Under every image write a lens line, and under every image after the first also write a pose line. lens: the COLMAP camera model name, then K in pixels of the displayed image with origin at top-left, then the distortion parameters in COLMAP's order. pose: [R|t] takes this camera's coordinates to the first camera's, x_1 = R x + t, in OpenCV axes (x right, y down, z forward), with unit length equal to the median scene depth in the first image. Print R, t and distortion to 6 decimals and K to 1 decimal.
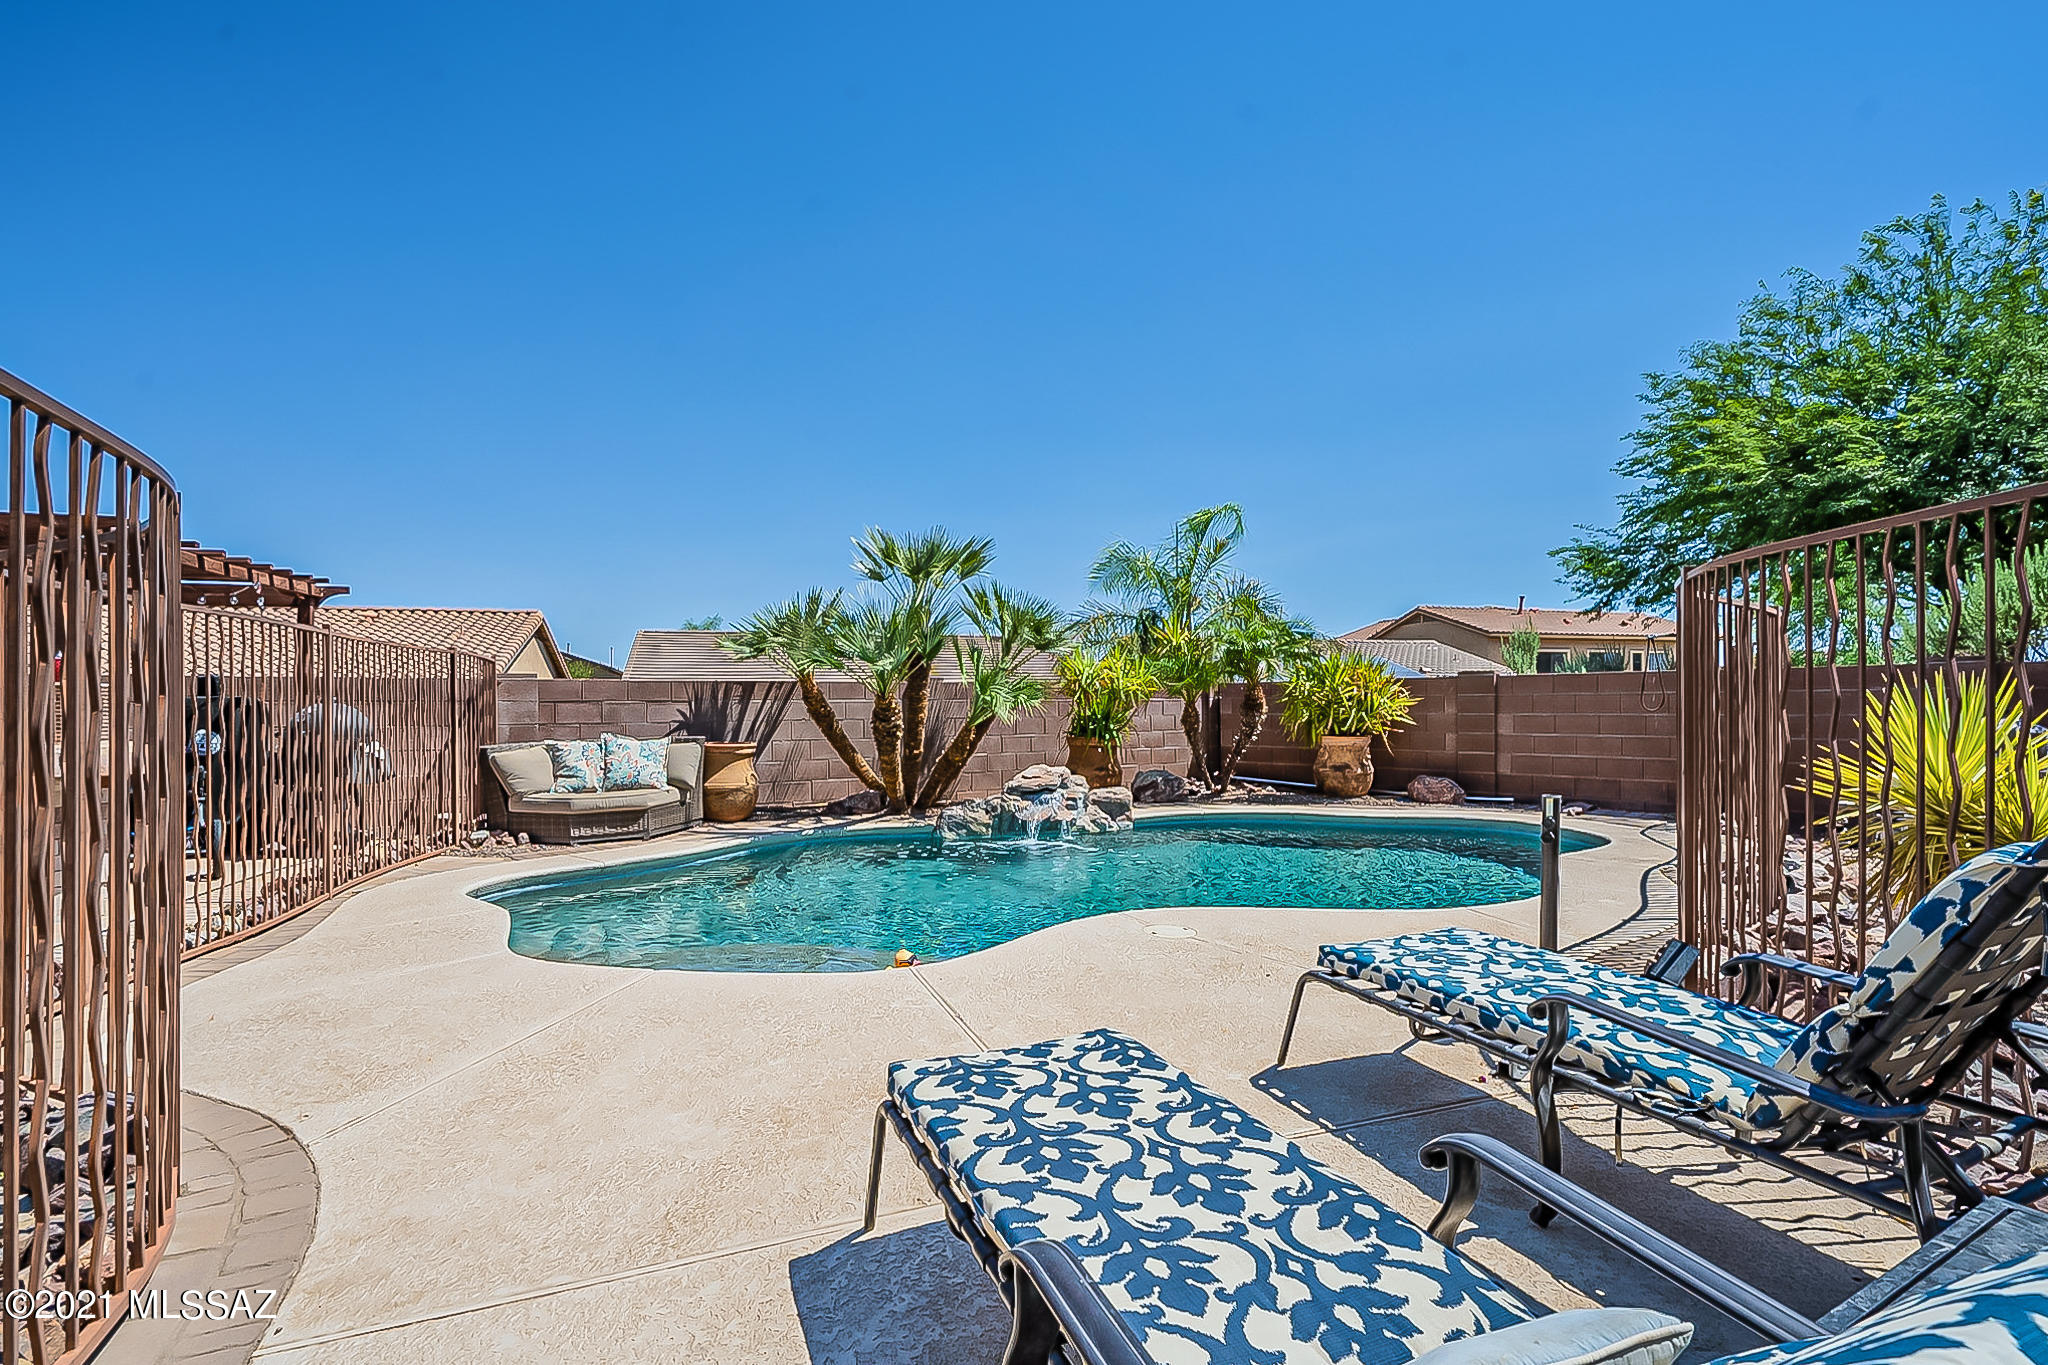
lens RADIAL K [[968.0, 0, 1024.0], [0, 968.0, 682.5], [0, 0, 1]] dist [0.025451, -0.000049]
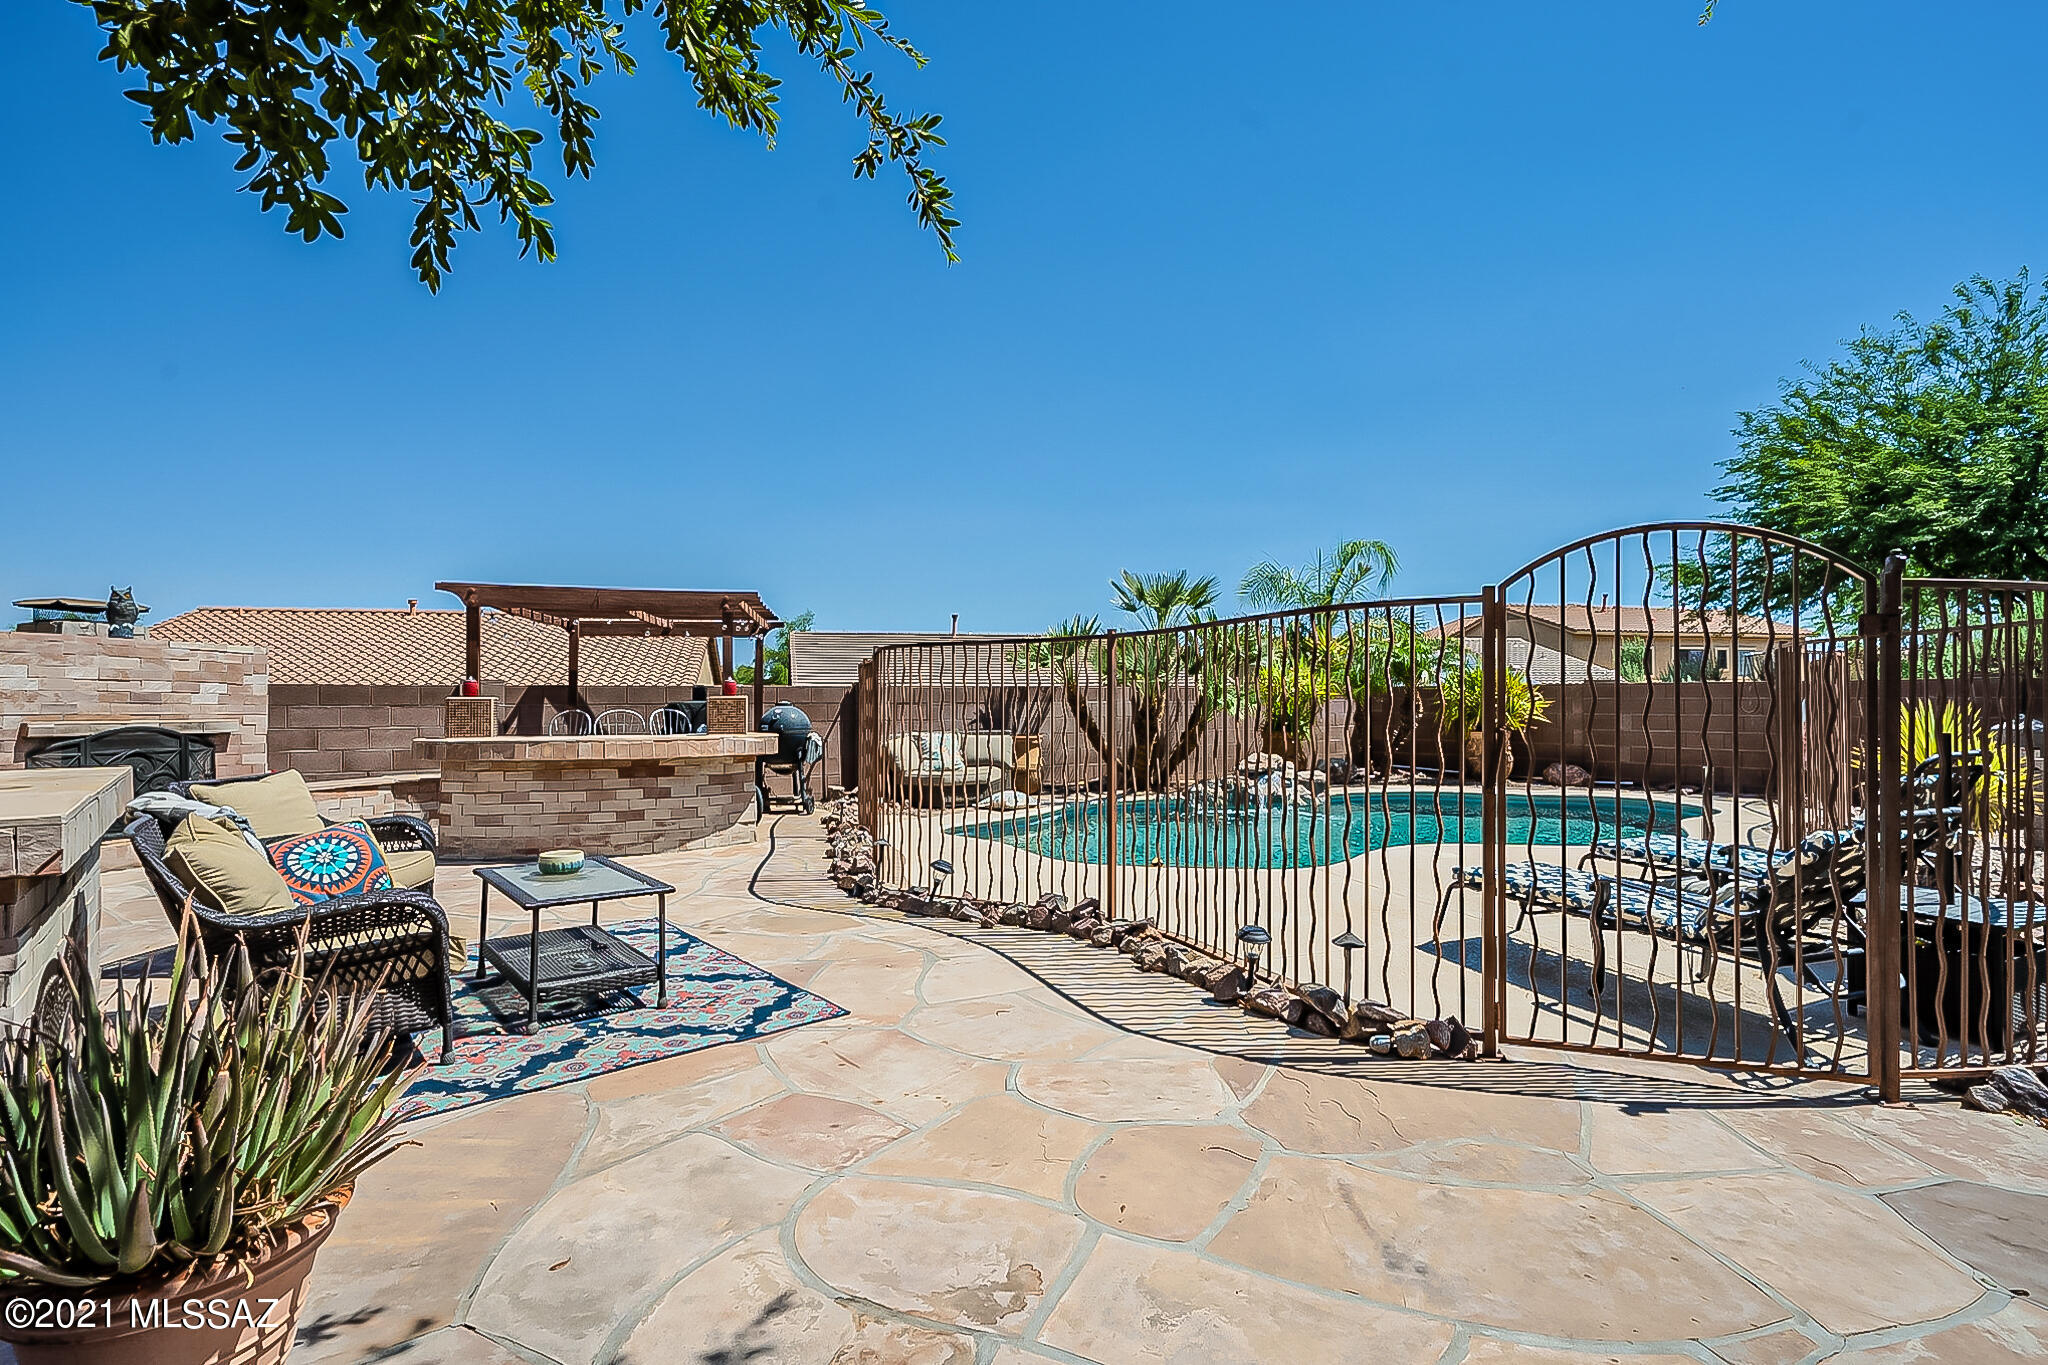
lens RADIAL K [[941.0, 0, 1024.0], [0, 941.0, 682.5], [0, 0, 1]] dist [-0.002001, 0.000315]
pose [[0.997095, 0.001580, -0.076155, -0.181952], [-0.001066, 0.999976, 0.006791, -0.015834], [0.076164, -0.006690, 0.997073, -0.255486]]
